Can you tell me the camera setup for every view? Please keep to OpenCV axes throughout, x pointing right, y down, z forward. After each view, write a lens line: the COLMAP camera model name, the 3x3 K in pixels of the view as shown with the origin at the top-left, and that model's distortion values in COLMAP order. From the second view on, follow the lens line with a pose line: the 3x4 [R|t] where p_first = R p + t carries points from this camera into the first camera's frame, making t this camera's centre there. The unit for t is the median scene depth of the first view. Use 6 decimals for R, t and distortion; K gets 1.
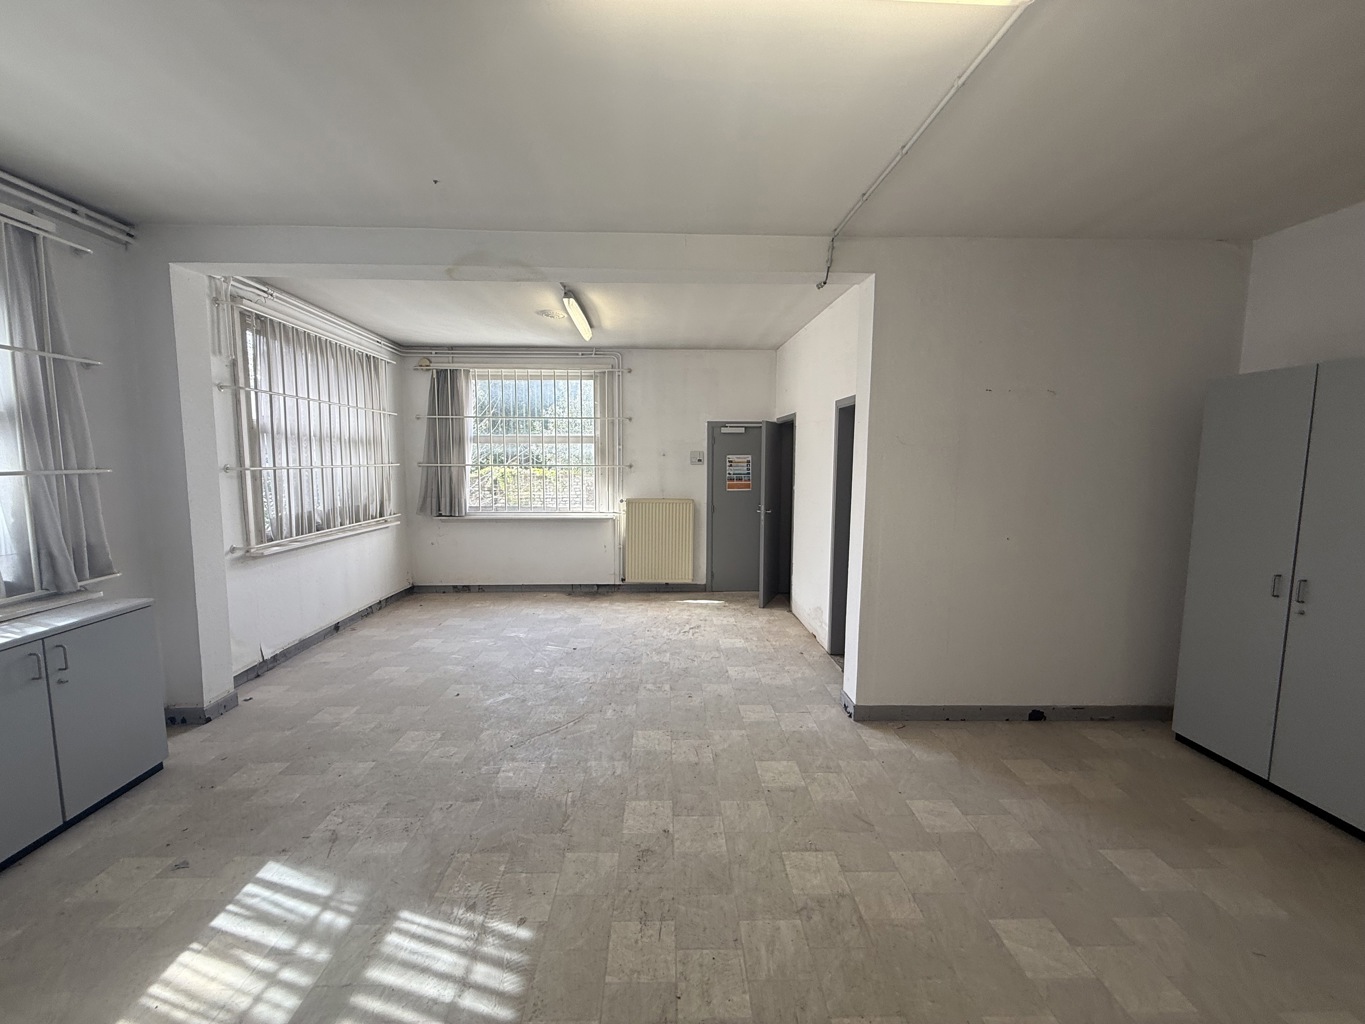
lens RADIAL K [[543.6, 0, 678.6], [0, 543.6, 513.1], [0, 0, 1]] dist [-0.000157, -0.000036]
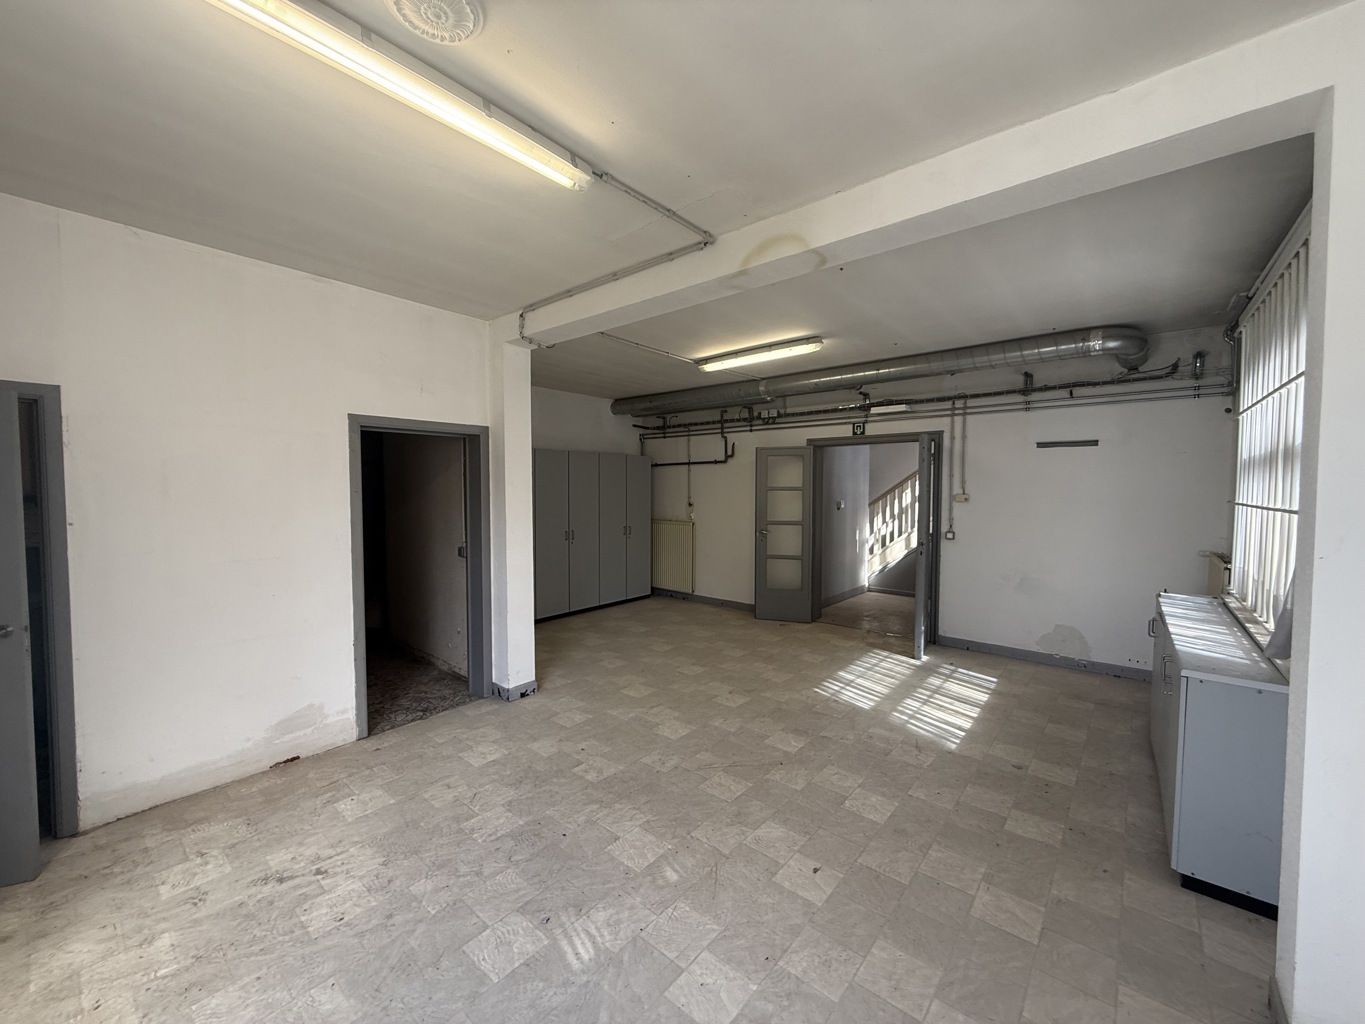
lens RADIAL K [[543.6, 0, 678.9], [0, 543.6, 507.6], [0, 0, 1]] dist [-0.000157, -0.000036]
pose [[-0.743074, -0.035261, 0.668280, -0.905137], [0.062131, 0.990663, 0.121356, -0.214153], [-0.666319, 0.131698, -0.733945, 1.971791]]
